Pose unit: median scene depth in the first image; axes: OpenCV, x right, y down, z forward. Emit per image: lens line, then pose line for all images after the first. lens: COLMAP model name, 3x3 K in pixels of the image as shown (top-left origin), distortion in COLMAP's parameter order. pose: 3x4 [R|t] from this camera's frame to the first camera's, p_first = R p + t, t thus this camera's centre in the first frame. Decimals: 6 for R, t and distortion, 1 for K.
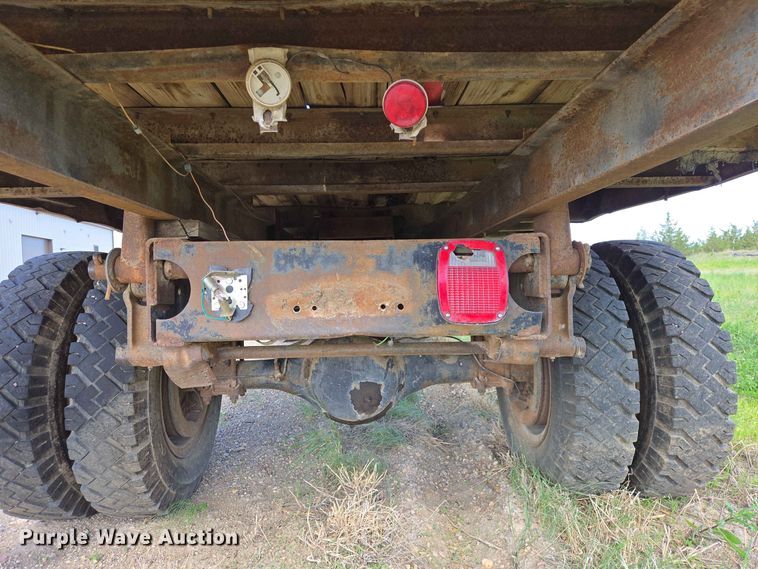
lens RADIAL K [[501.9, 0, 381.3], [0, 501.9, 282.7], [0, 0, 1]] dist [0.067142, -0.045970]
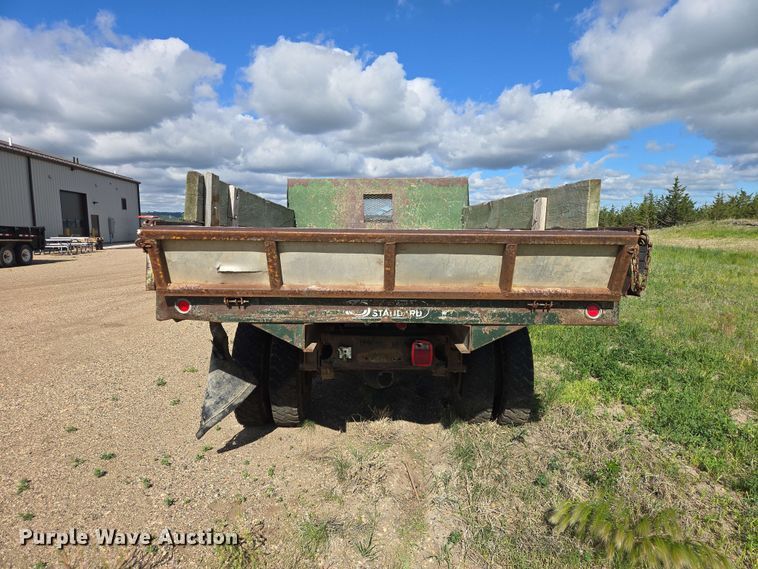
lens RADIAL K [[501.9, 0, 377.6], [0, 501.9, 288.8], [0, 0, 1]] dist [0.067142, -0.045970]
pose [[0.999259, 0.029928, -0.024223, -0.024766], [-0.026993, 0.993166, 0.113550, -0.500323], [0.027456, -0.112812, 0.993237, -1.399015]]
